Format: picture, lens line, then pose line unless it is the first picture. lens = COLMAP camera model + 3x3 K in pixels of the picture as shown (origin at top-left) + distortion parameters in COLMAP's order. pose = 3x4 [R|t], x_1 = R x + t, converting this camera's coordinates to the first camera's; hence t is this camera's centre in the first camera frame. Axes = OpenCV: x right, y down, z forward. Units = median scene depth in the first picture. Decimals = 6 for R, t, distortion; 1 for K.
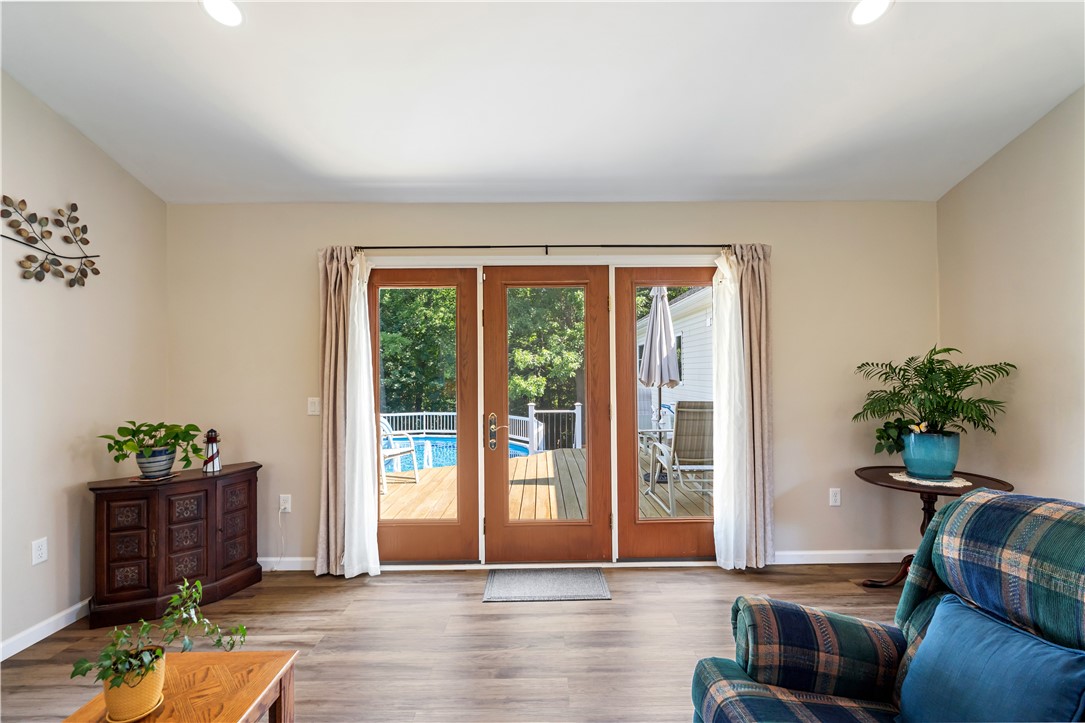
lens RADIAL K [[482.2, 0, 545.2], [0, 482.2, 363.7], [0, 0, 1]] dist [-0.002561, 0.001230]
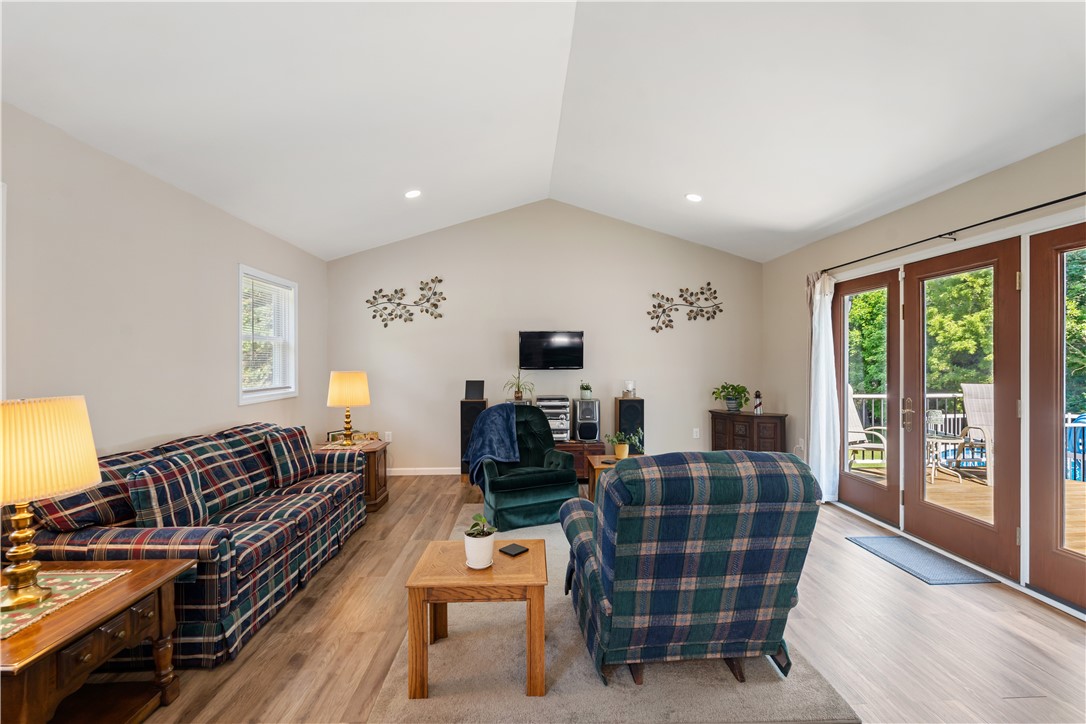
lens RADIAL K [[482.6, 0, 552.7], [0, 482.6, 363.6], [0, 0, 1]] dist [-0.002561, 0.001230]
pose [[0.044204, 0.017055, -0.998877, 1.072396], [0.013819, 0.999748, 0.017681, -0.006941], [0.998927, -0.014585, 0.043957, 0.159499]]
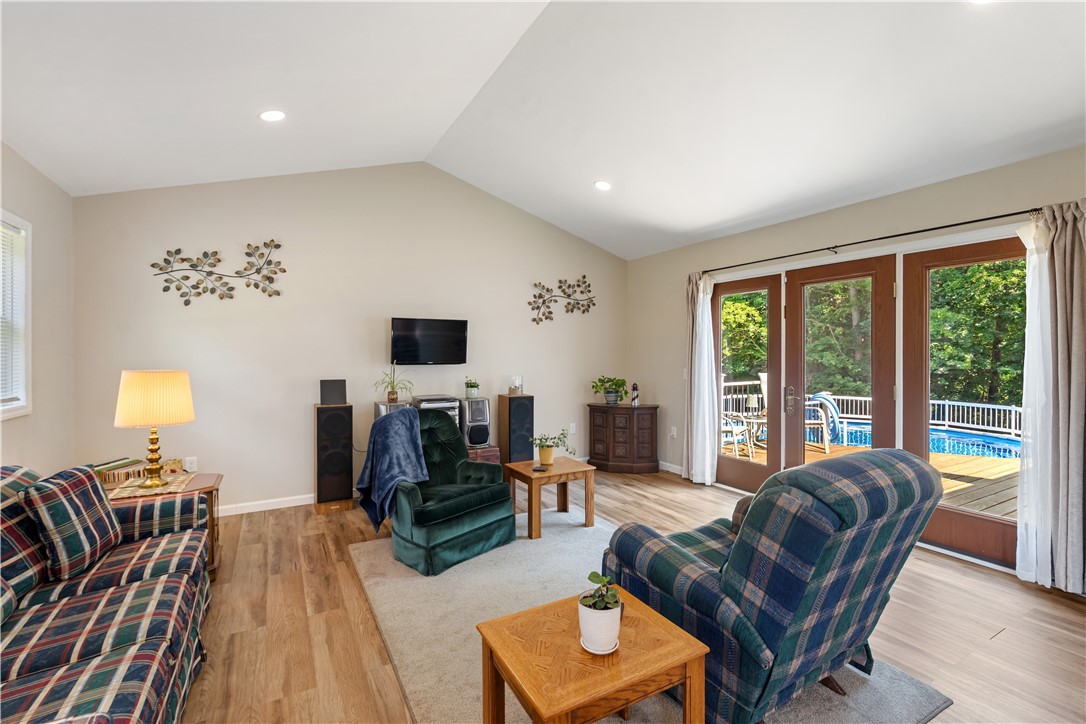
lens RADIAL K [[482.6, 0, 552.4], [0, 482.6, 356.2], [0, 0, 1]] dist [-0.002561, 0.001230]
pose [[0.493740, 0.014923, -0.869482, 0.771751], [0.006203, 0.999767, 0.020682, -0.008378], [0.869588, -0.015605, 0.493532, -0.195372]]
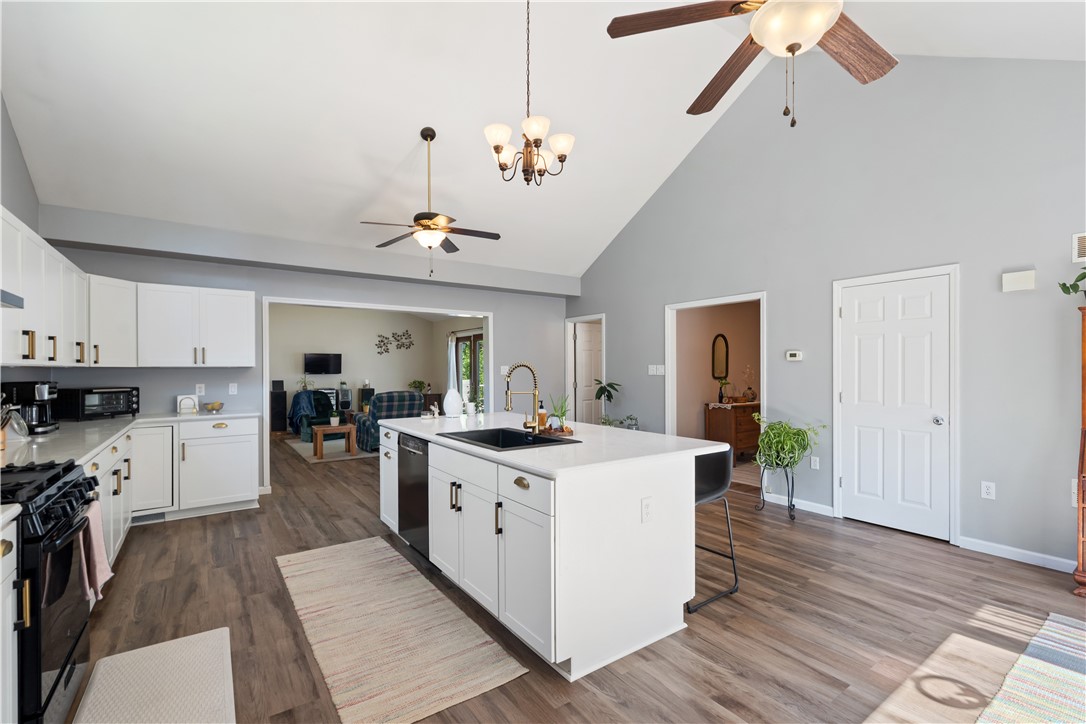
lens RADIAL K [[482.6, 0, 550.3], [0, 482.6, 368.1], [0, 0, 1]] dist [-0.002561, 0.001230]
pose [[0.575230, 0.009694, -0.817934, 3.056875], [0.008027, 0.999815, 0.017495, -0.043041], [0.817952, -0.016629, 0.575046, -0.436549]]
